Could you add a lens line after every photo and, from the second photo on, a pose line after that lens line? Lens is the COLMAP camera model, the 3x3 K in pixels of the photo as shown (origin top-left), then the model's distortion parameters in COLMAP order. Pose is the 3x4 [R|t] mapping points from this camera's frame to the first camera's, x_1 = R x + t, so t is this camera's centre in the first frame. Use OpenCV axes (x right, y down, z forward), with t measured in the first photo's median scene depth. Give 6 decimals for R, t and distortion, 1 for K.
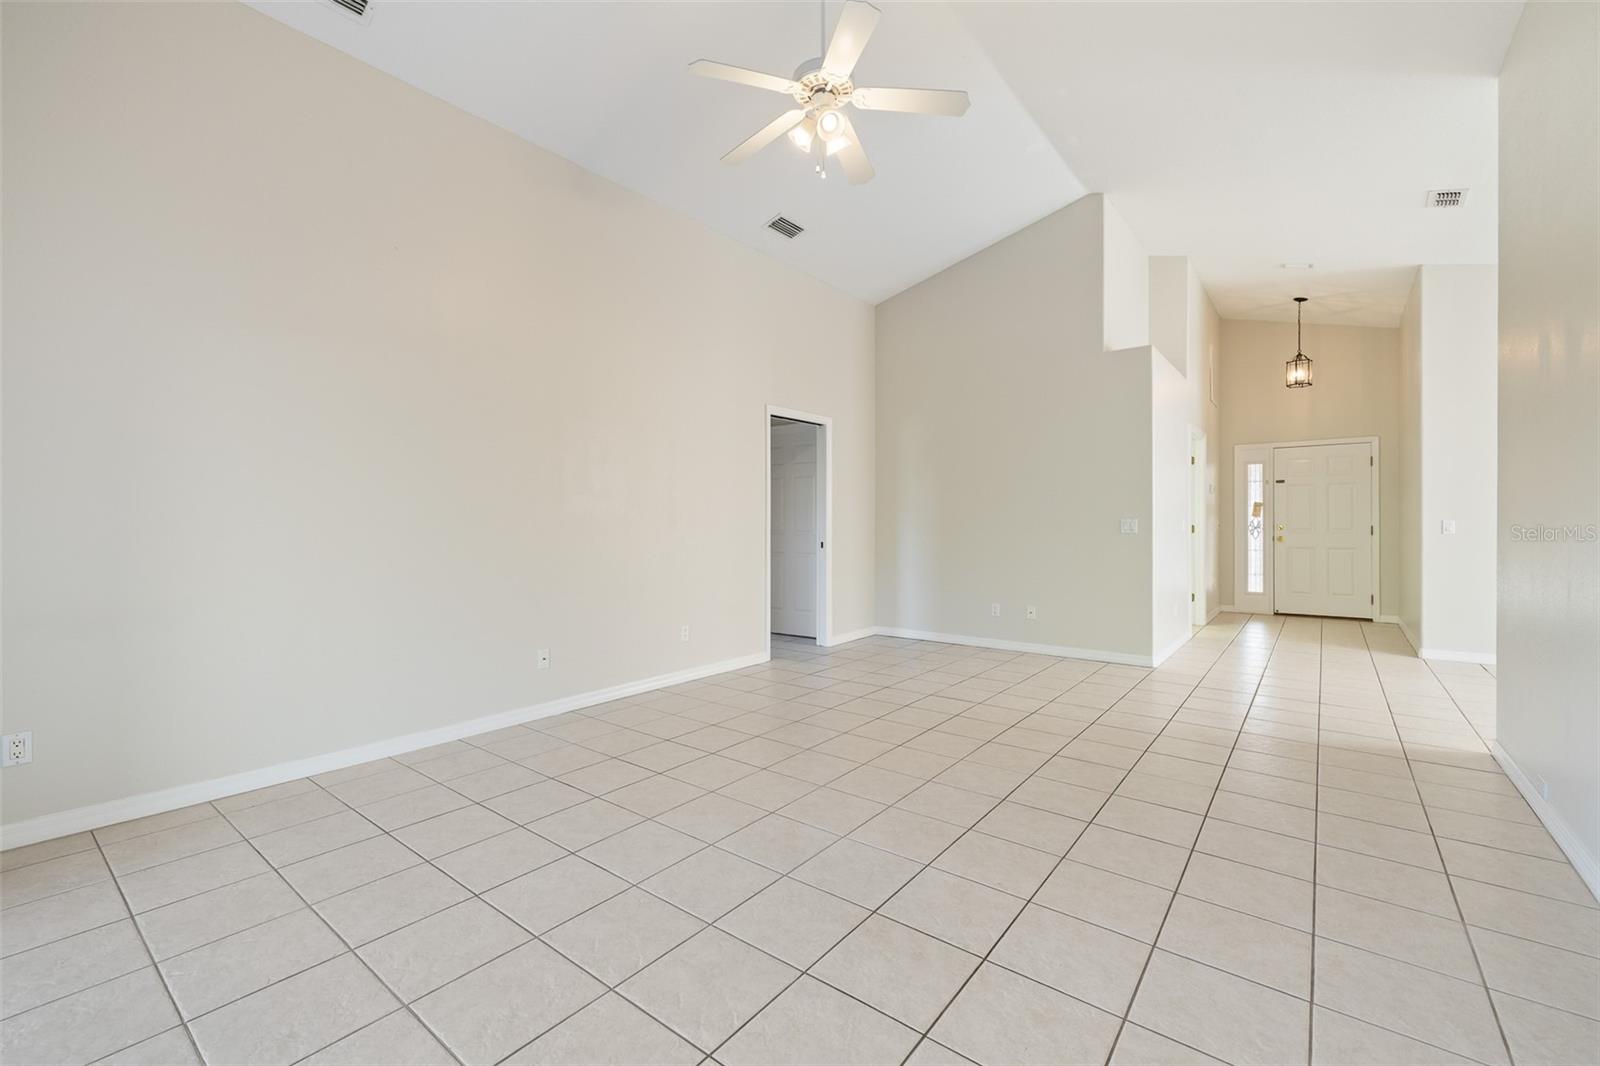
lens RADIAL K [[669.2, 0, 796.8], [0, 669.2, 528.5], [0, 0, 1]] dist [-0.000444, -0.000110]
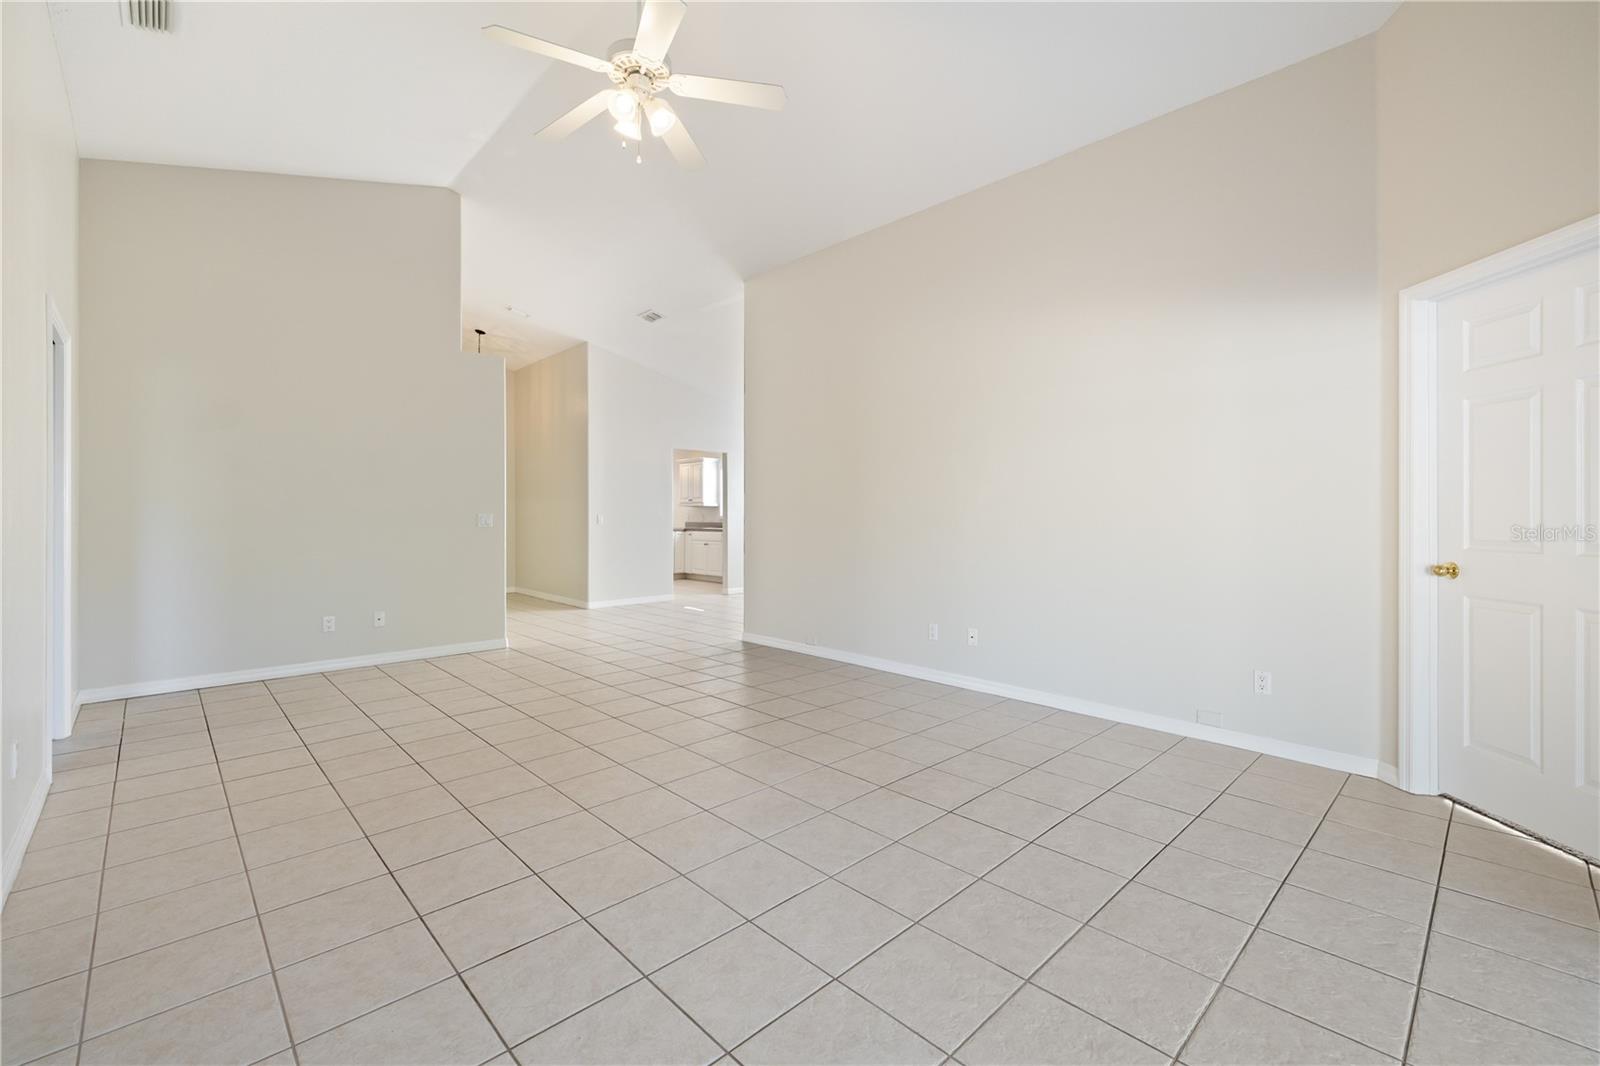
lens RADIAL K [[674.6, 0, 793.7], [0, 674.6, 517.8], [0, 0, 1]] dist [-0.000904, 0.000357]
pose [[0.146594, -0.005441, 0.989182, -0.894360], [0.010142, 0.999941, 0.003997, -0.013627], [-0.989145, 0.009447, 0.146640, 0.636624]]
